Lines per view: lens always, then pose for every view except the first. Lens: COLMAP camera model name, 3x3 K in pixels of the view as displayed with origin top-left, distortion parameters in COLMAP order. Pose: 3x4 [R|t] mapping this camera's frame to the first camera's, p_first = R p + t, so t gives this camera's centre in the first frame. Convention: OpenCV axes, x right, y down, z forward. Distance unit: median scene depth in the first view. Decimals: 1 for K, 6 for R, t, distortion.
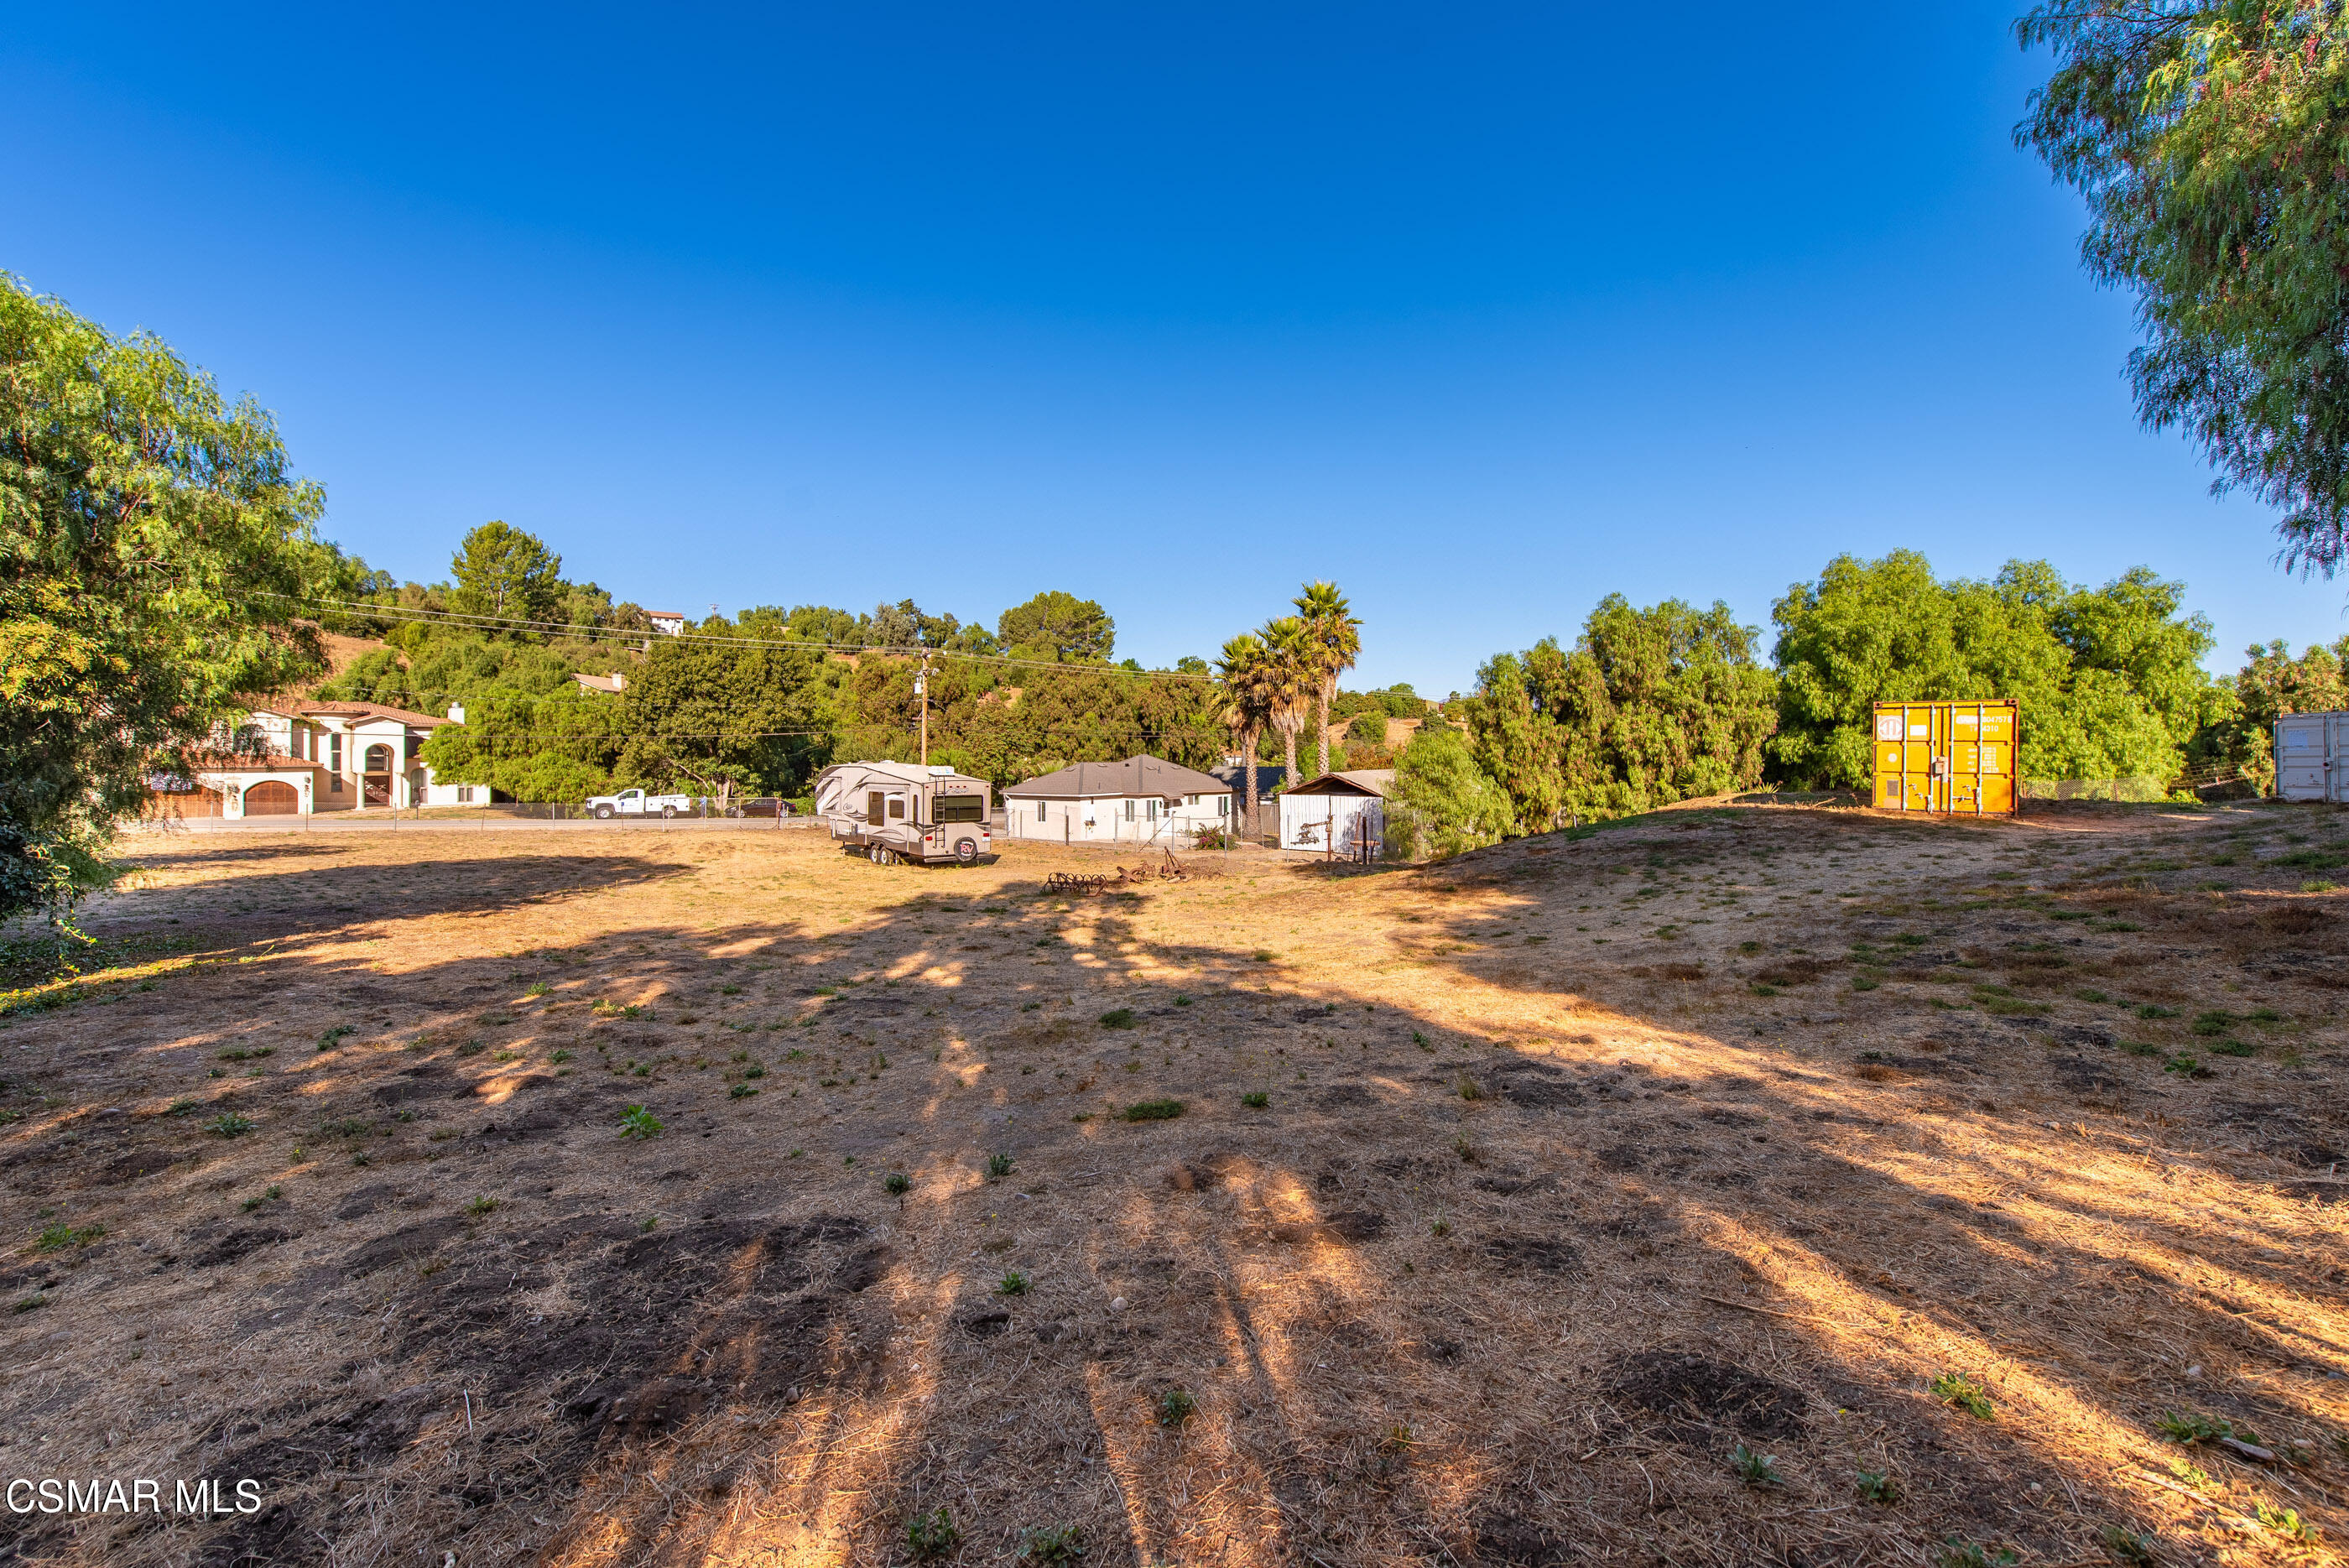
lens RADIAL K [[933.3, 0, 1178.0], [0, 933.3, 753.2], [0, 0, 1]] dist [0.010553, -0.003014]
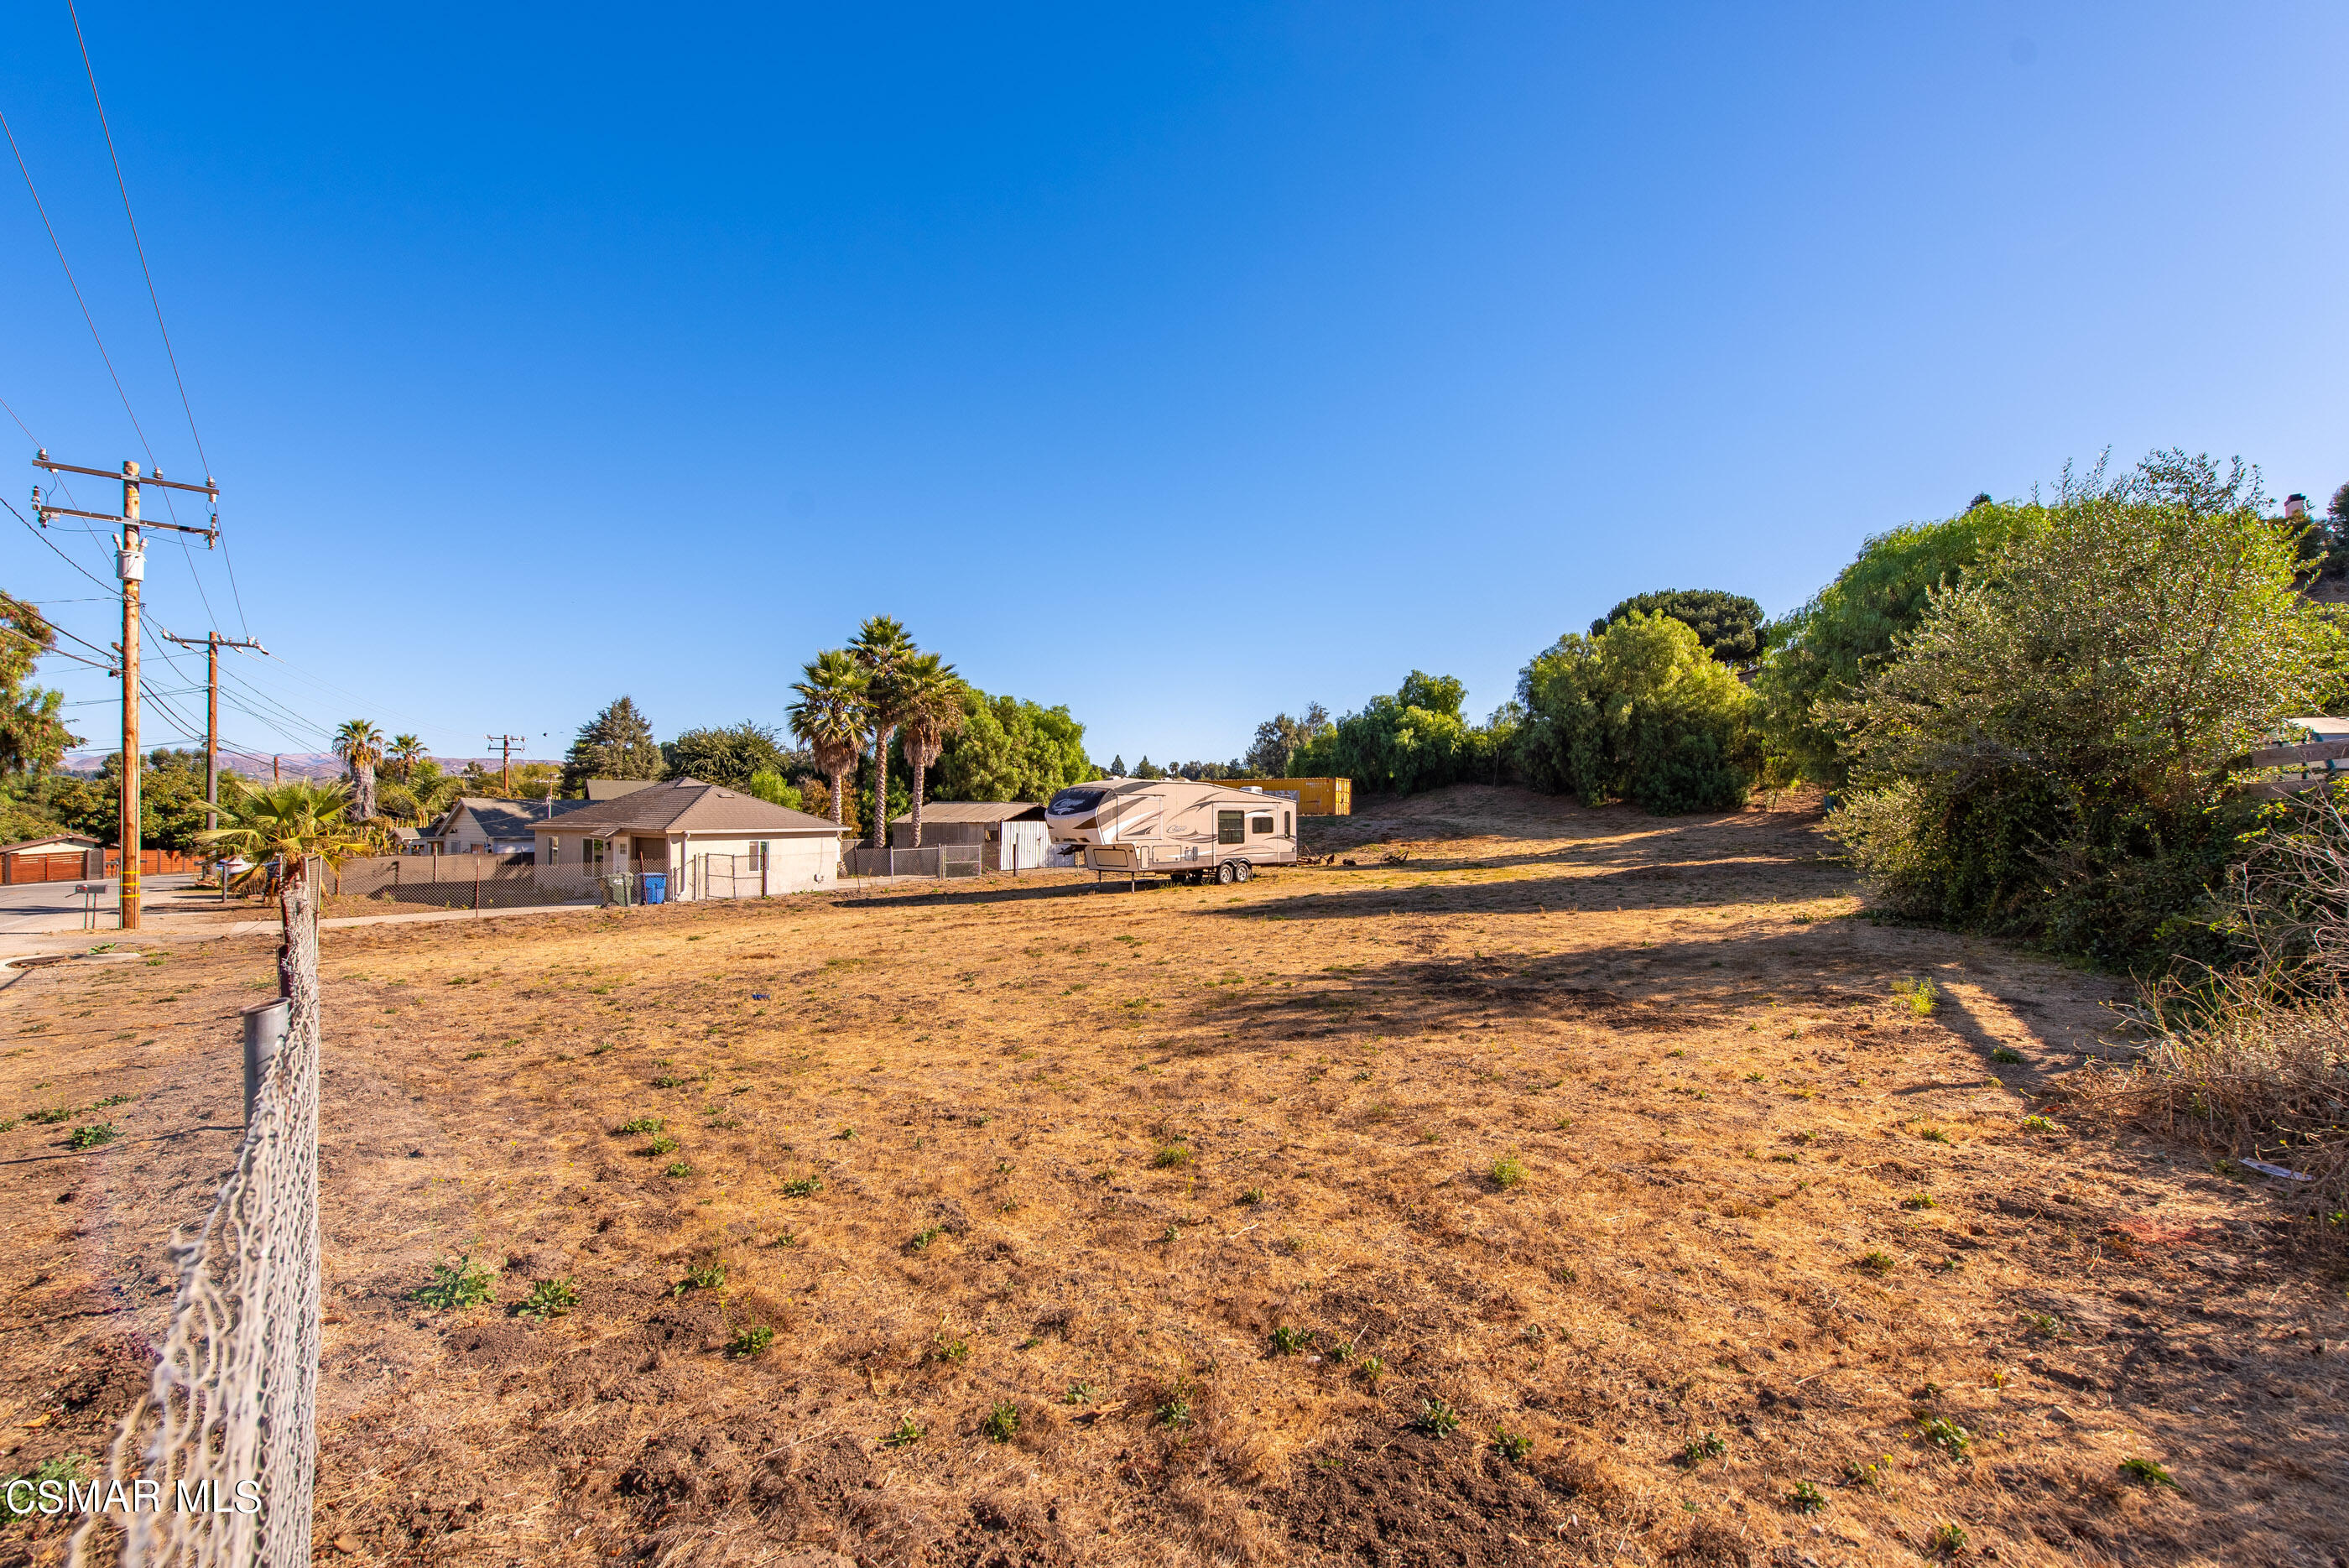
lens RADIAL K [[933.3, 0, 1176.4], [0, 933.3, 798.7], [0, 0, 1]] dist [0.010553, -0.003014]
pose [[-0.126823, 0.021804, 0.991686, -0.699402], [-0.006892, 0.999715, -0.022862, 0.027986], [-0.991901, -0.009734, -0.126636, 0.636990]]
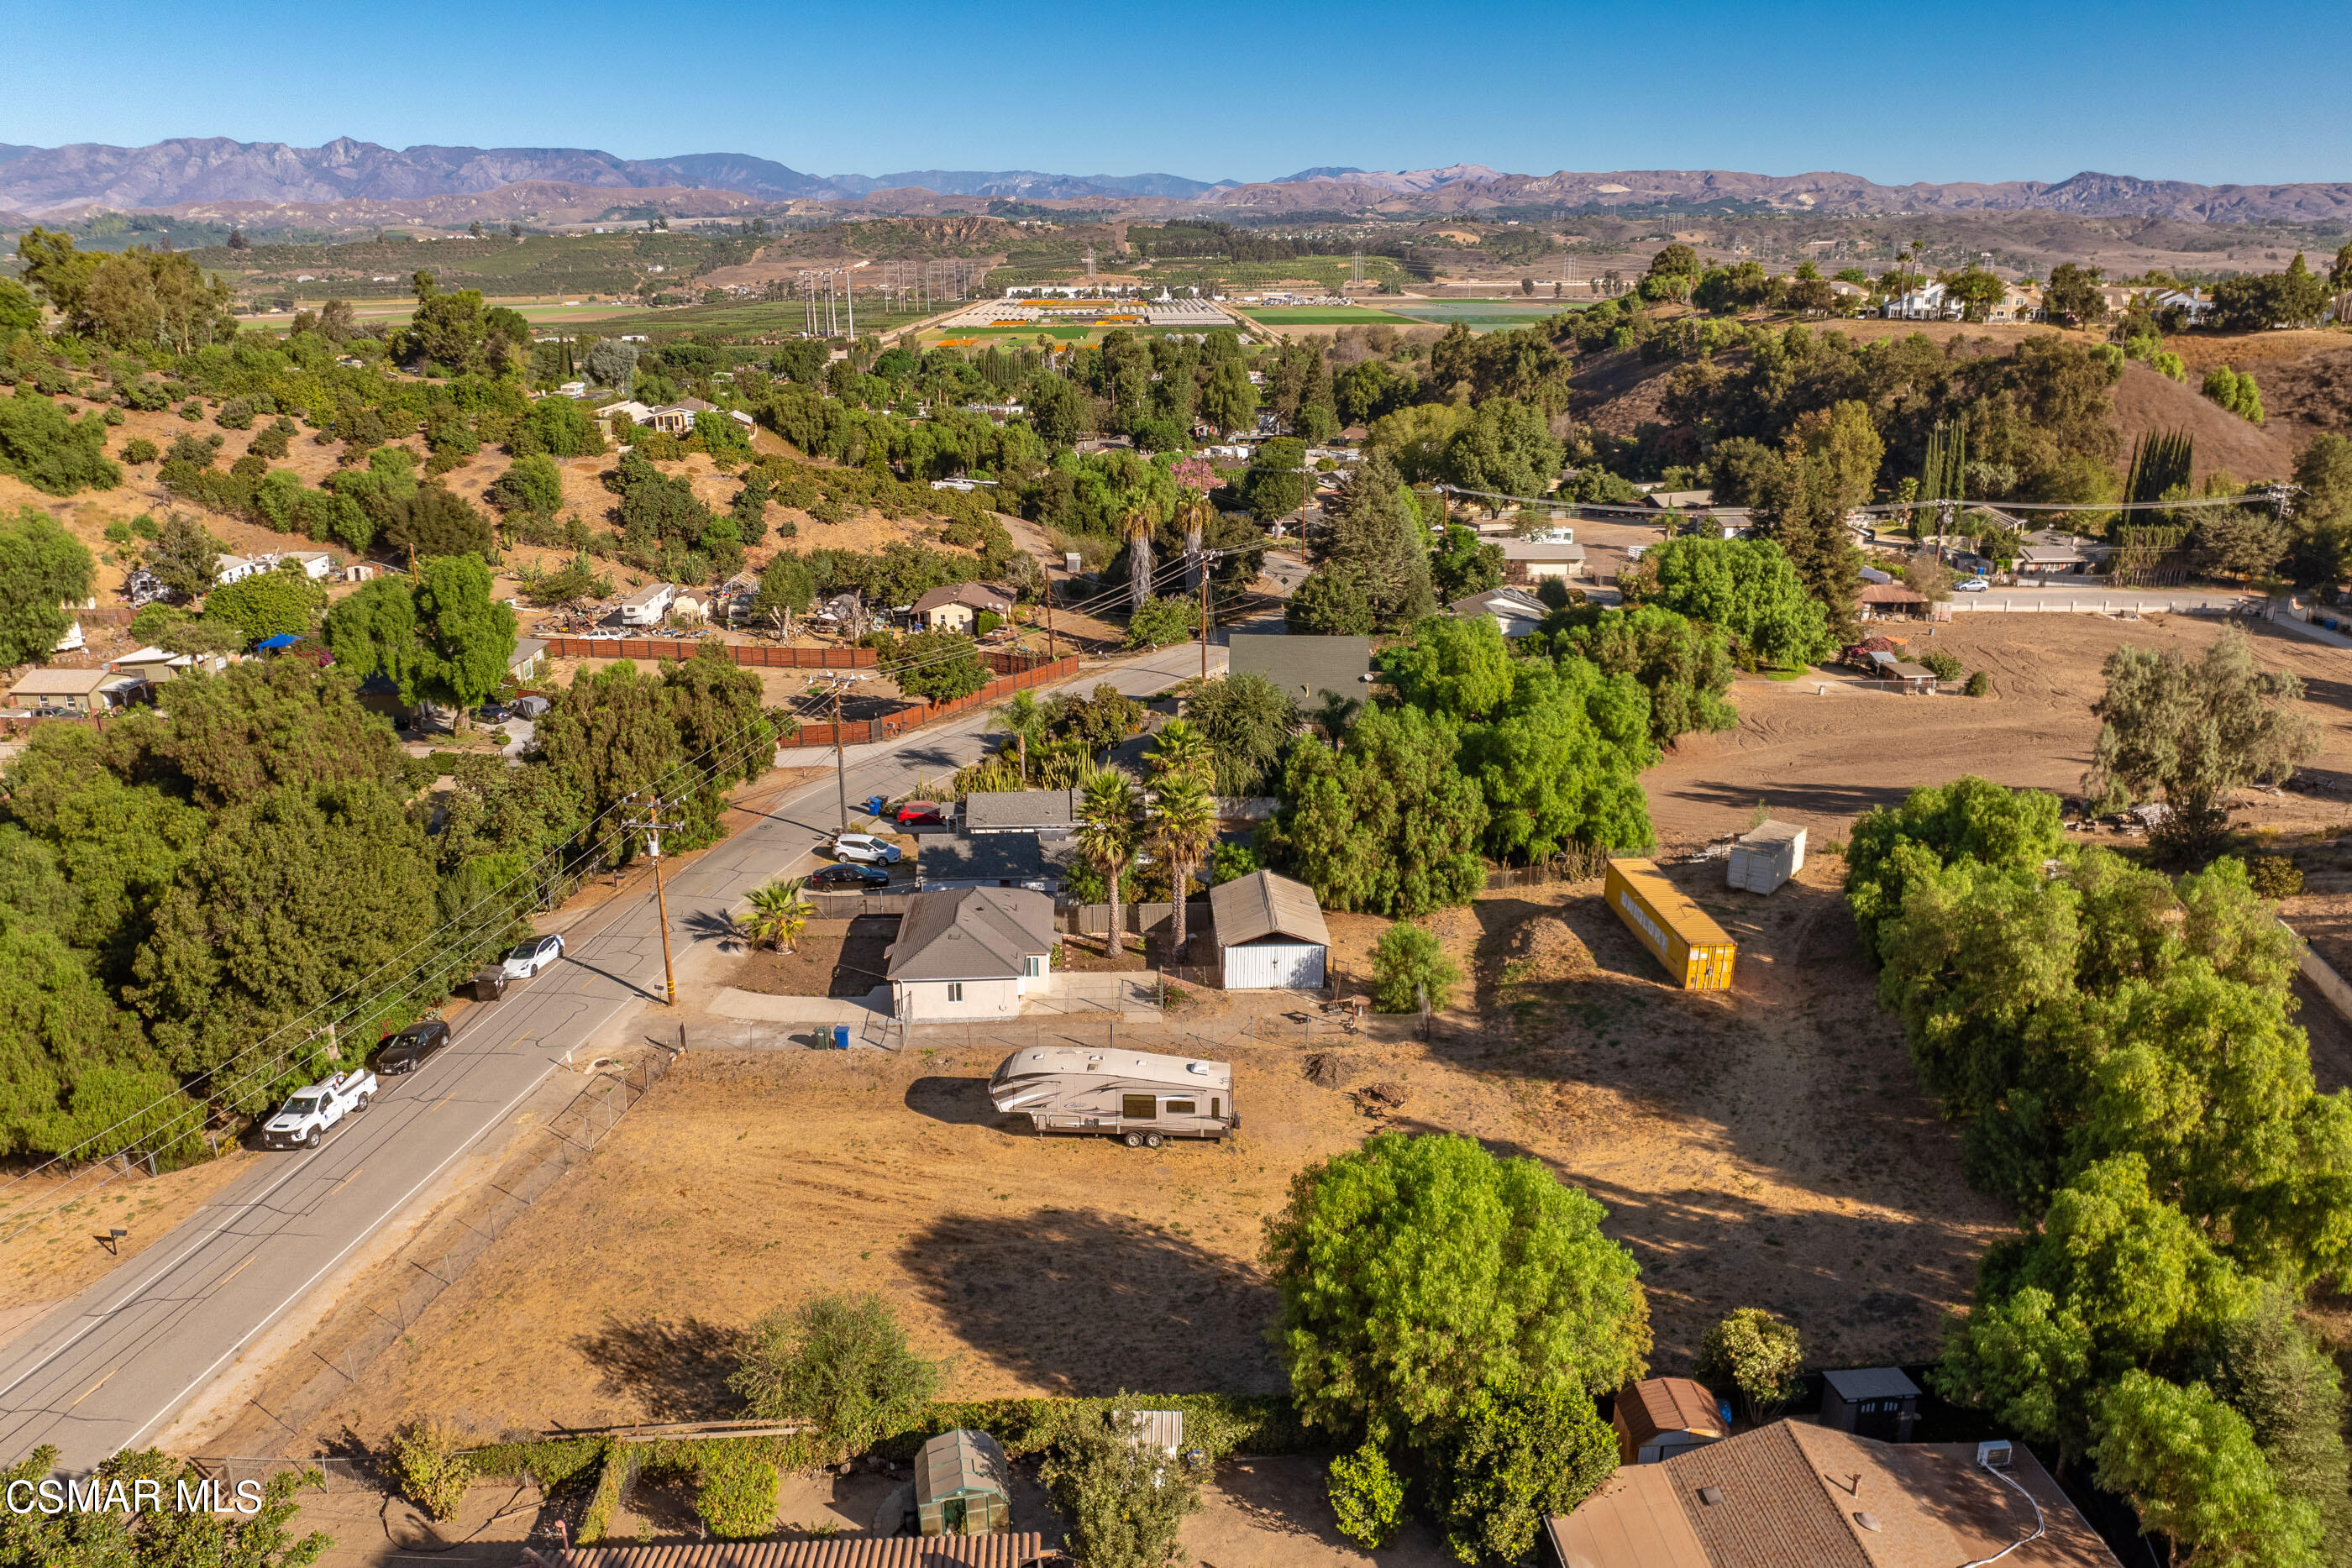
lens RADIAL K [[1664.6, 0, 1176.8], [0, 1664.6, 785.0], [0, 0, 1]] dist [-0.050060, 0.013615]
pose [[0.691574, -0.217209, 0.688873, -0.913478], [-0.007660, 0.951455, 0.307693, -0.544769], [-0.722265, -0.218069, 0.656338, -0.200804]]
